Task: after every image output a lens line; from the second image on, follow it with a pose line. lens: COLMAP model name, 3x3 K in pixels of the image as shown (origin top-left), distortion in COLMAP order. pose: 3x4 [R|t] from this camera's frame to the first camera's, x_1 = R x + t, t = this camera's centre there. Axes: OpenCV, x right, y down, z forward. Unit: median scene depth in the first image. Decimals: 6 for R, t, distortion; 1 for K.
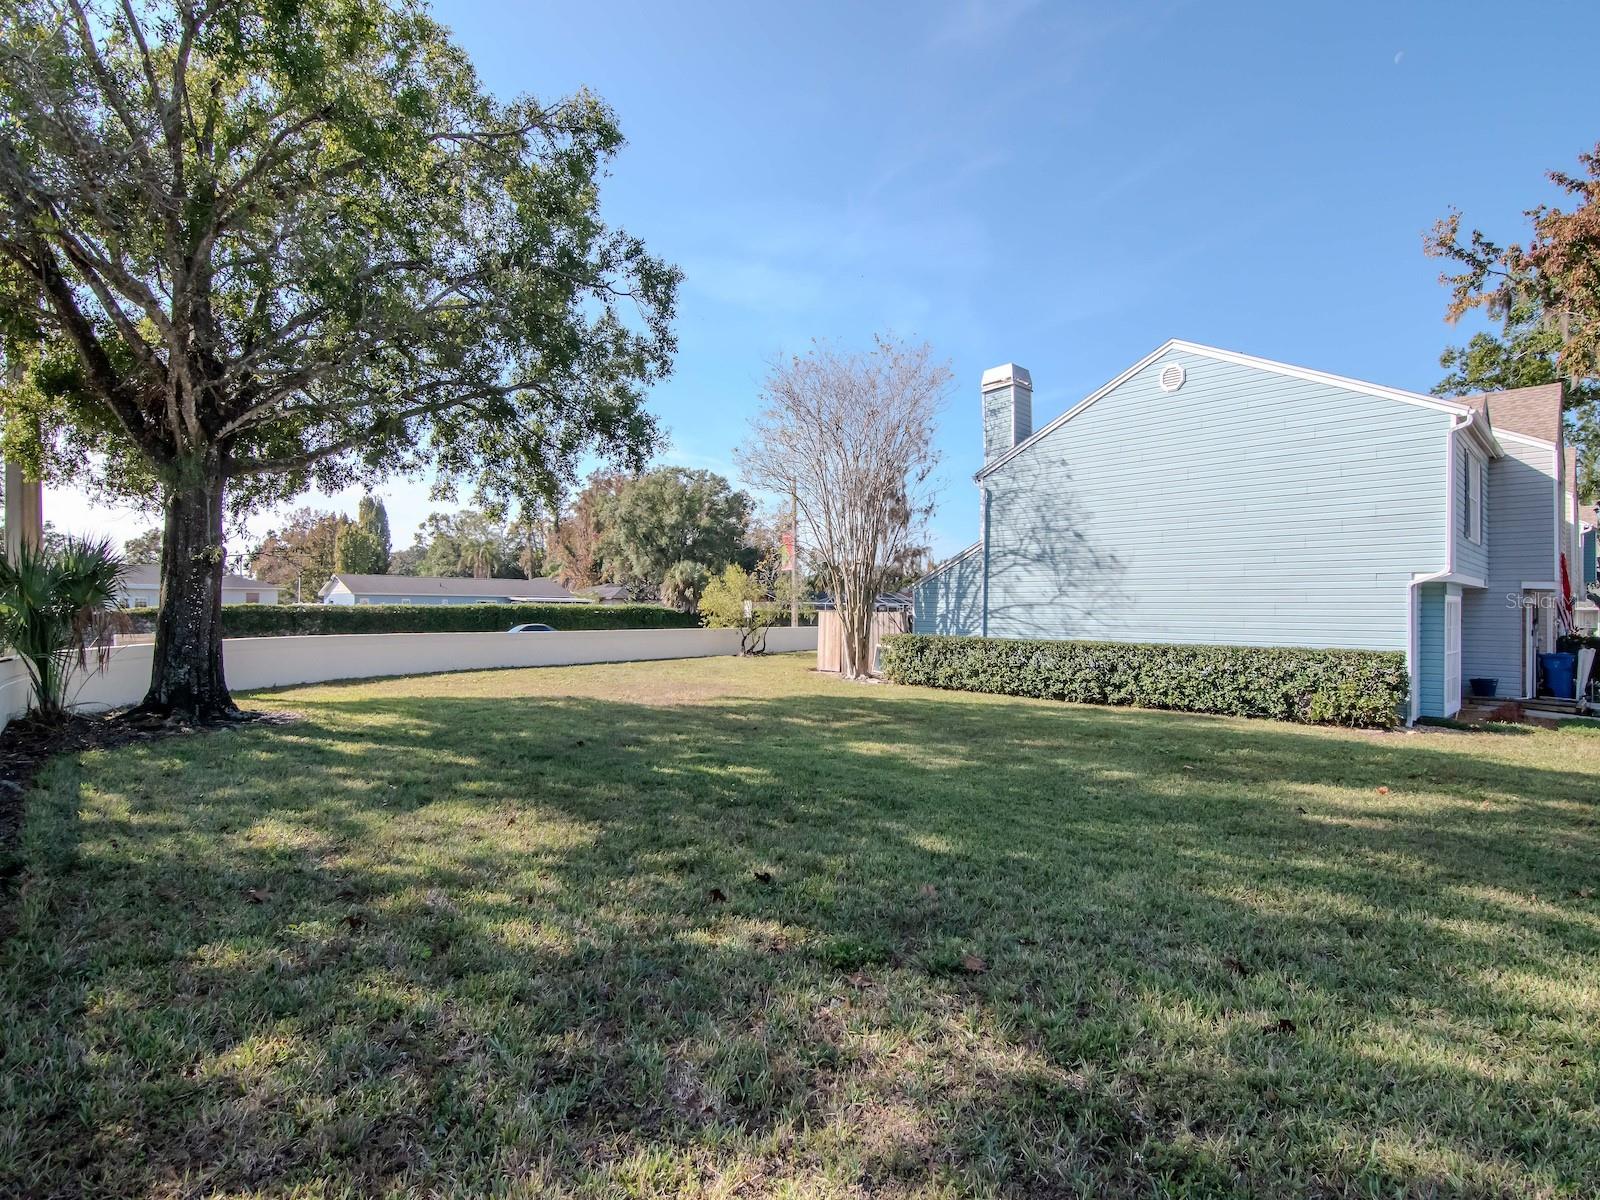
lens RADIAL K [[780.5, 0, 800.0], [0, 780.5, 600.0], [0, 0, 1]] dist [-0.001128, -0.013207]
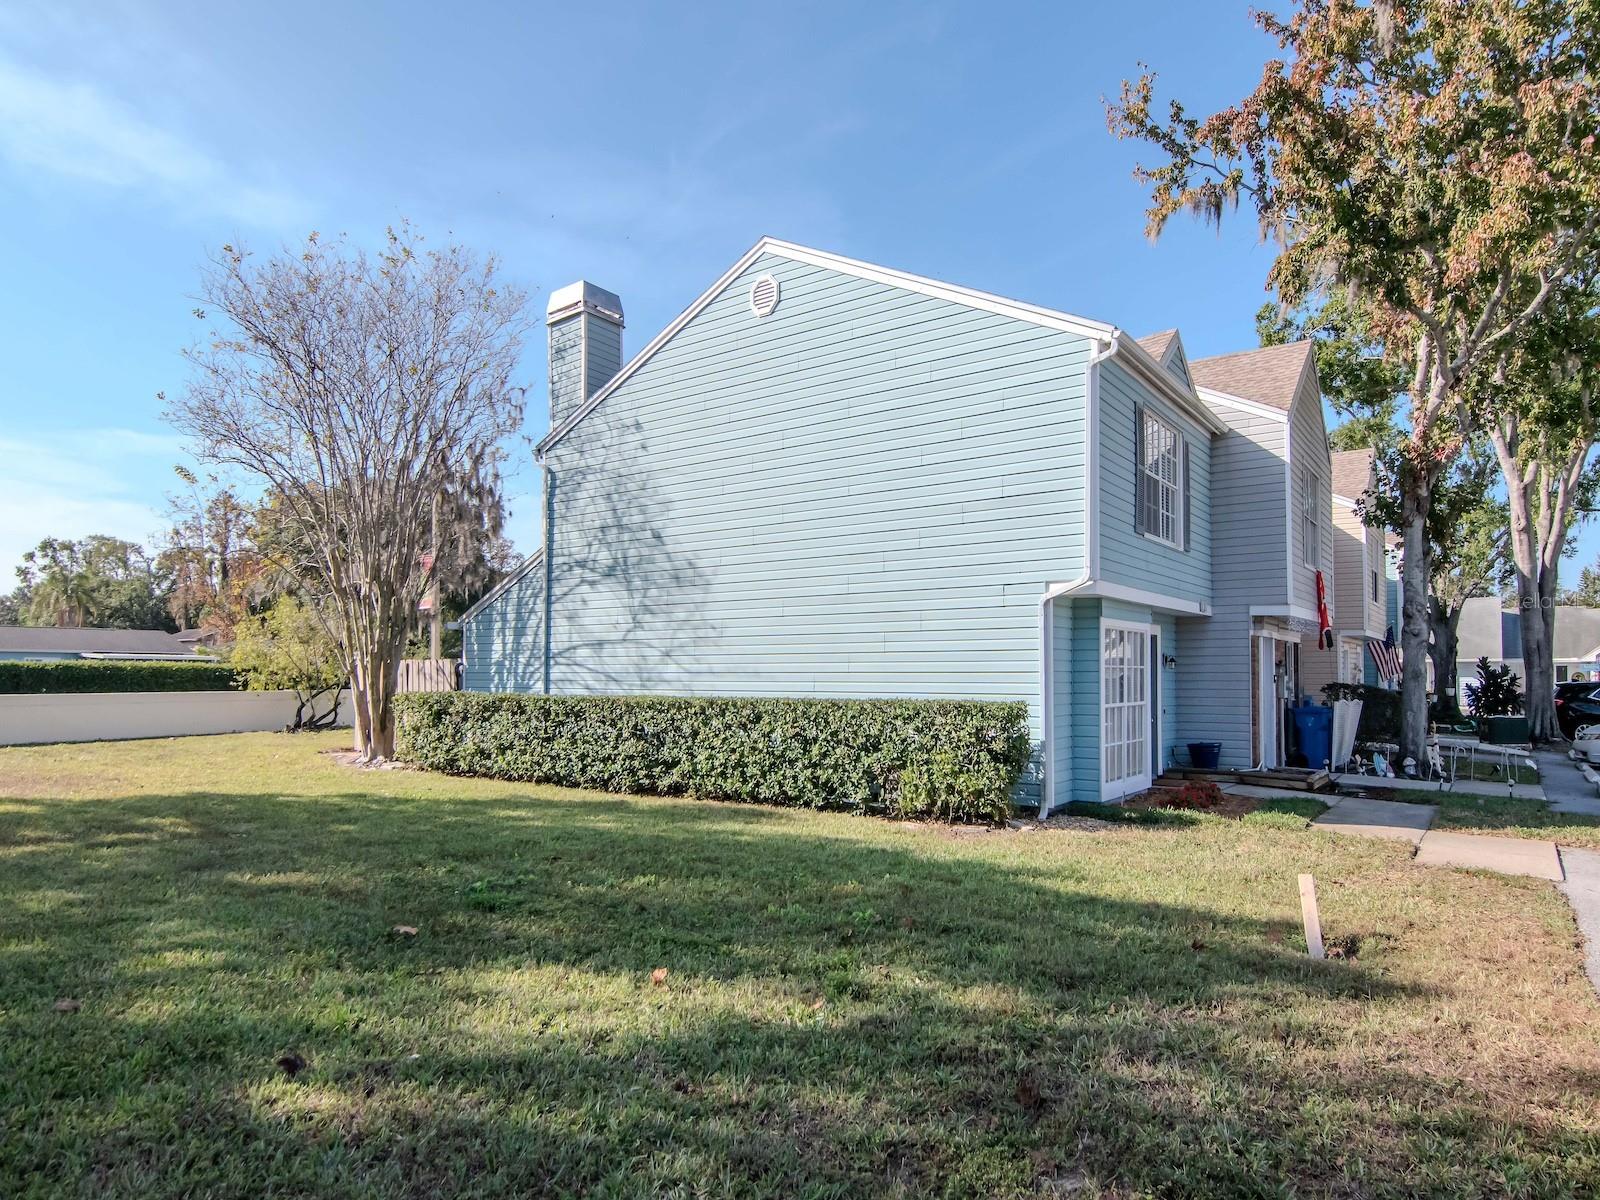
lens RADIAL K [[968.3, 0, 802.5], [0, 968.3, 642.0], [0, 0, 1]] dist [0.001835, -0.000605]
pose [[0.982815, -0.000775, 0.184590, 0.336523], [0.004634, 0.999780, -0.020473, 0.024172], [-0.184534, 0.020977, 0.982602, 0.182270]]
